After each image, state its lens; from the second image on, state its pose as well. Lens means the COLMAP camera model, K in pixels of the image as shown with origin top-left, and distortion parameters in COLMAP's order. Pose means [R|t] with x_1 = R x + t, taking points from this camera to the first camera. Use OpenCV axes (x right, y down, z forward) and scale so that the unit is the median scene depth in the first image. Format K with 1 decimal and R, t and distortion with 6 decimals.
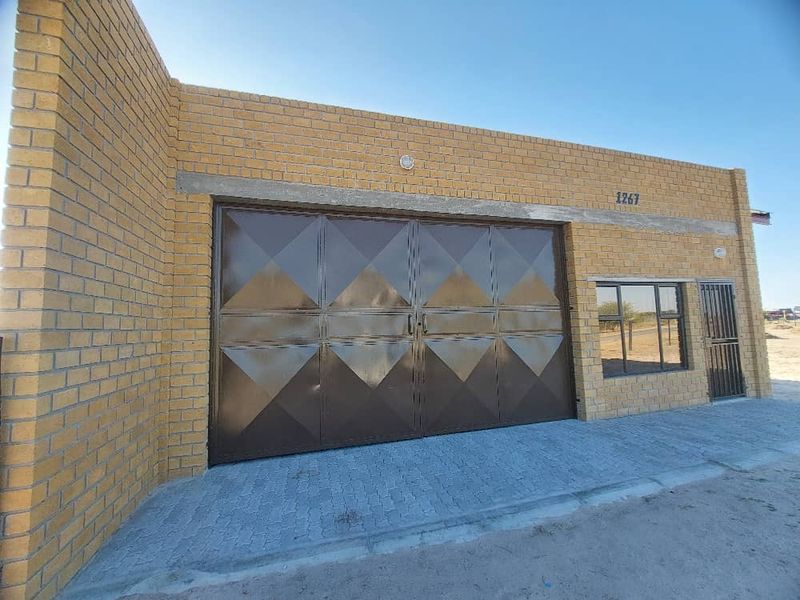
lens RADIAL K [[318.1, 0, 394.4], [0, 318.1, 298.8], [0, 0, 1]] dist [-0.010184, 0.000064]
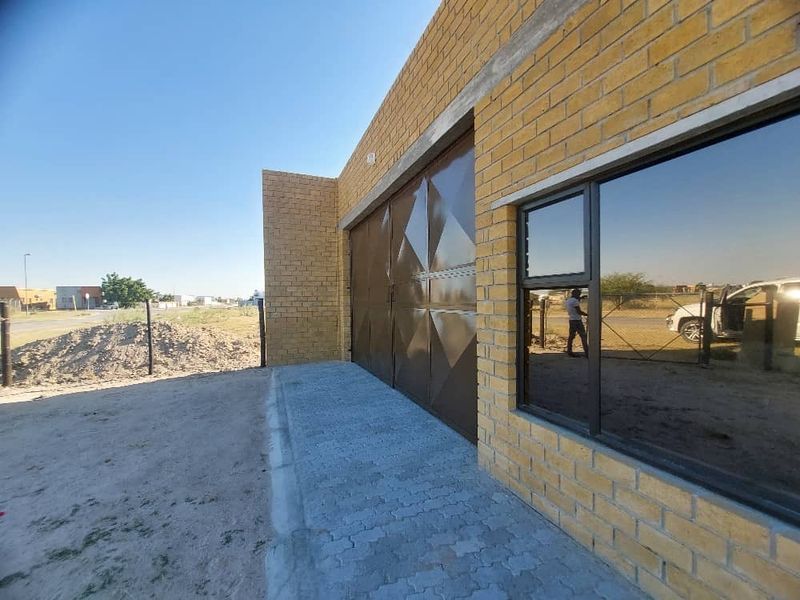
lens RADIAL K [[321.4, 0, 400.0], [0, 321.4, 300.0], [0, 0, 1]] dist [-0.010509, -0.000255]
pose [[0.118740, 0.032617, -0.992389, 1.436420], [0.100909, 0.993889, 0.044741, 0.062282], [0.987784, -0.105454, 0.114723, 1.023267]]
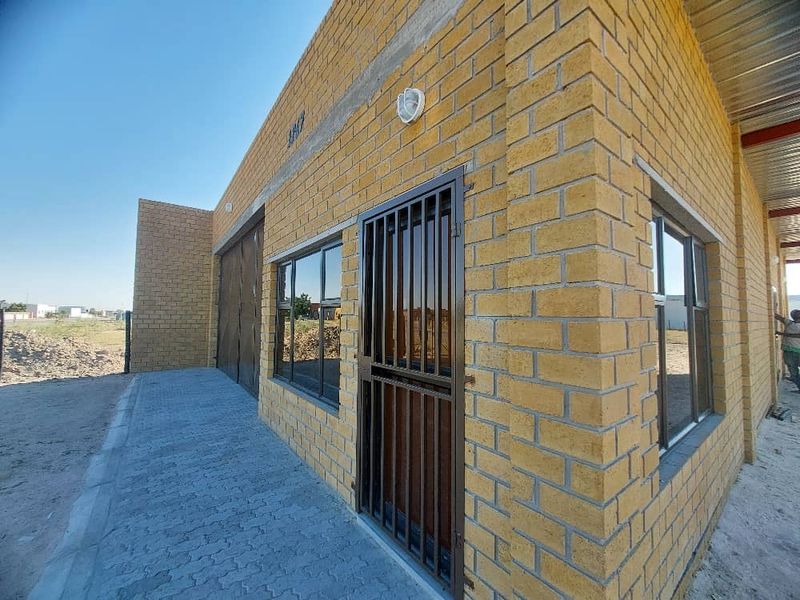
lens RADIAL K [[318.1, 0, 394.4], [0, 318.1, 298.8], [0, 0, 1]] dist [-0.010184, 0.000064]
pose [[0.360449, -0.018027, -0.932605, 2.028865], [0.063805, 0.997948, 0.005371, 0.075347], [0.930594, -0.061441, 0.360860, 1.311364]]
